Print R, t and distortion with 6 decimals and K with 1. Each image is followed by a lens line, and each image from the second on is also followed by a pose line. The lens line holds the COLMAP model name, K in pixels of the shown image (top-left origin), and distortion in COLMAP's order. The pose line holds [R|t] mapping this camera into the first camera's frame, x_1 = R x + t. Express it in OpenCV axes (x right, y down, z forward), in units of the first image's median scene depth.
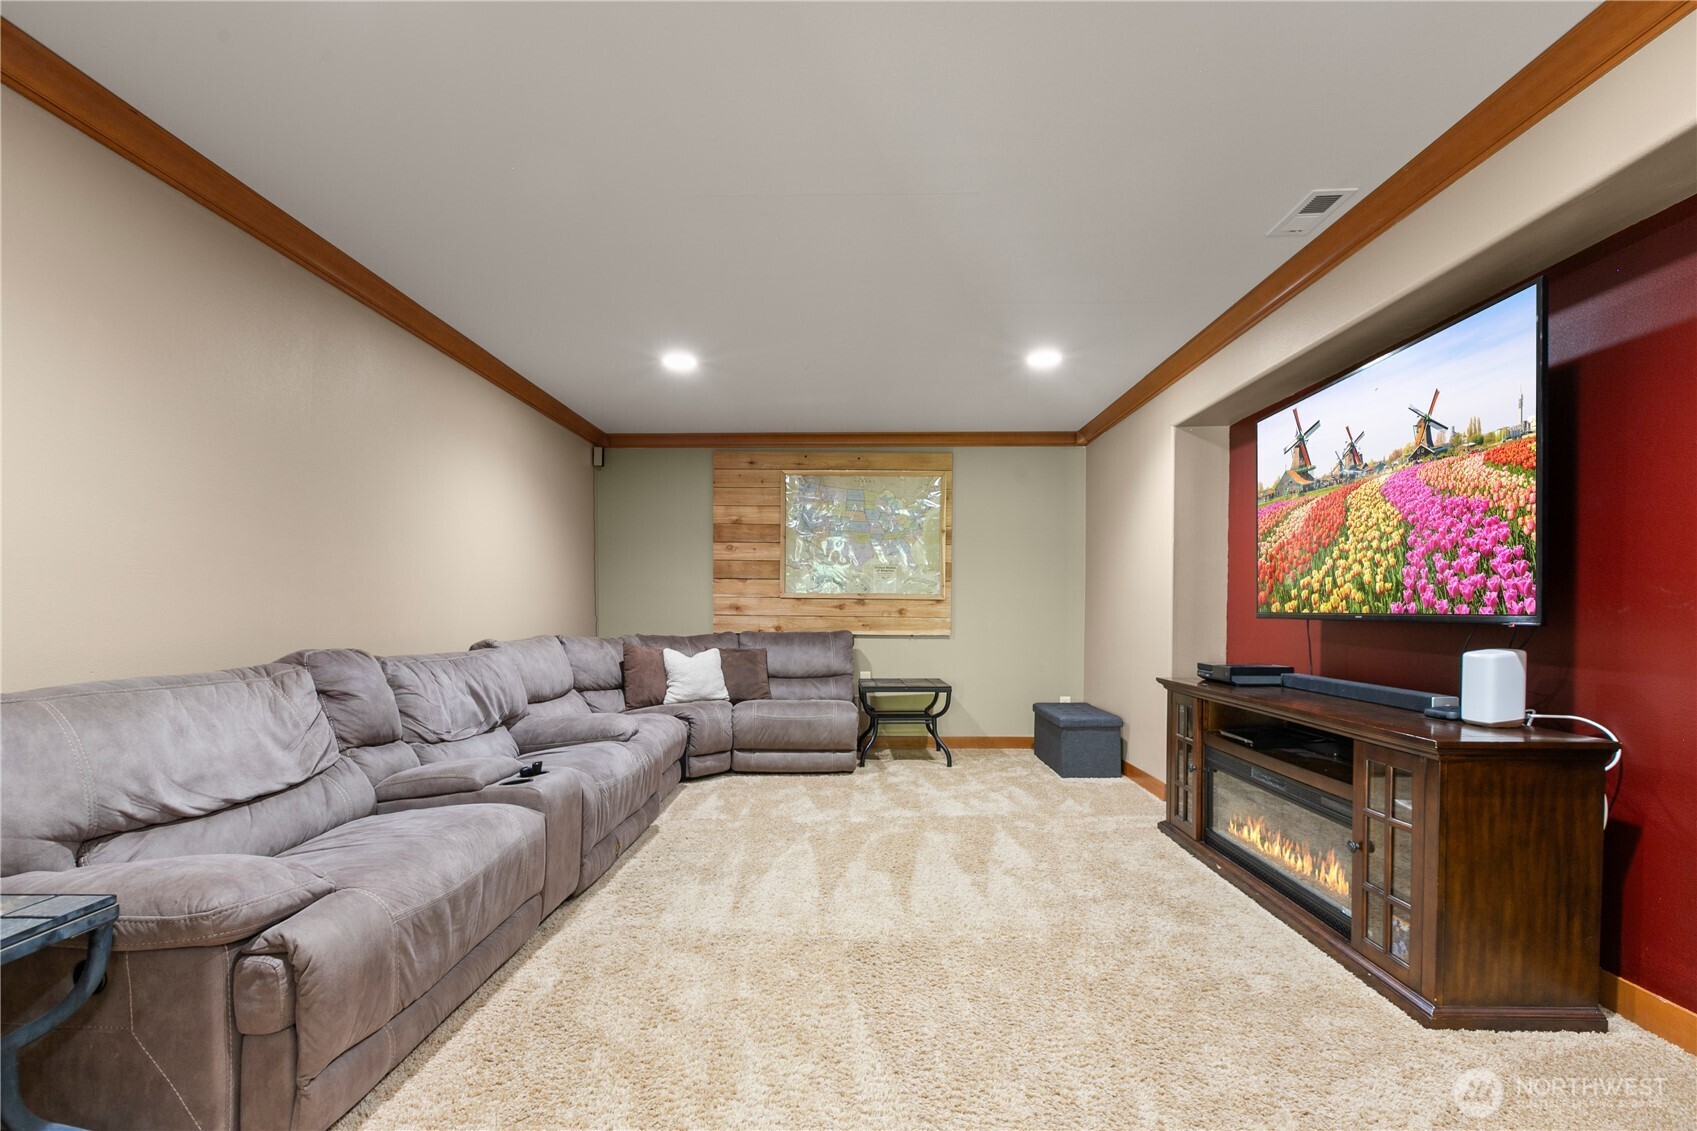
lens RADIAL K [[758.9, 0, 867.1], [0, 758.9, 621.2], [0, 0, 1]] dist [-0.005325, -0.000460]
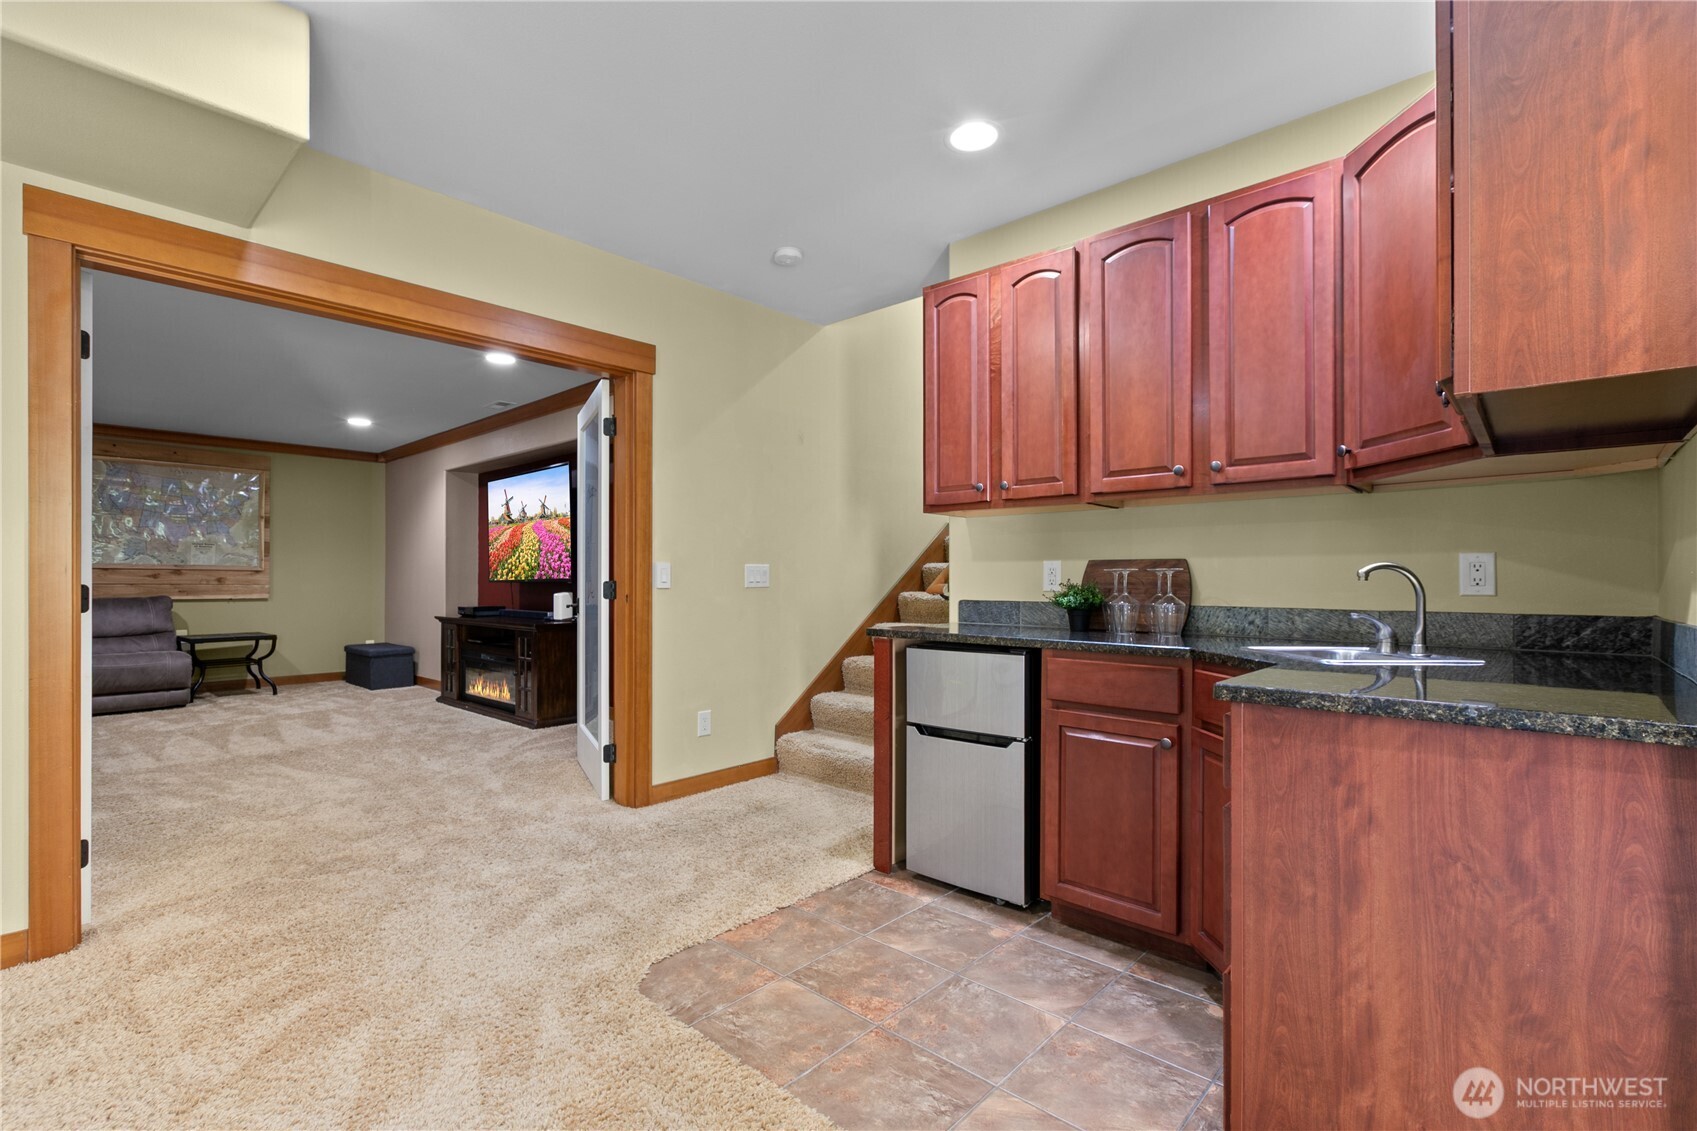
lens RADIAL K [[758.9, 0, 849.3], [0, 758.9, 574.5], [0, 0, 1]] dist [-0.005325, -0.000460]
pose [[0.662635, 0.000841, 0.748942, -0.233667], [0.012557, 0.999846, -0.012232, 0.007556], [-0.748837, 0.017510, 0.662523, -0.693820]]
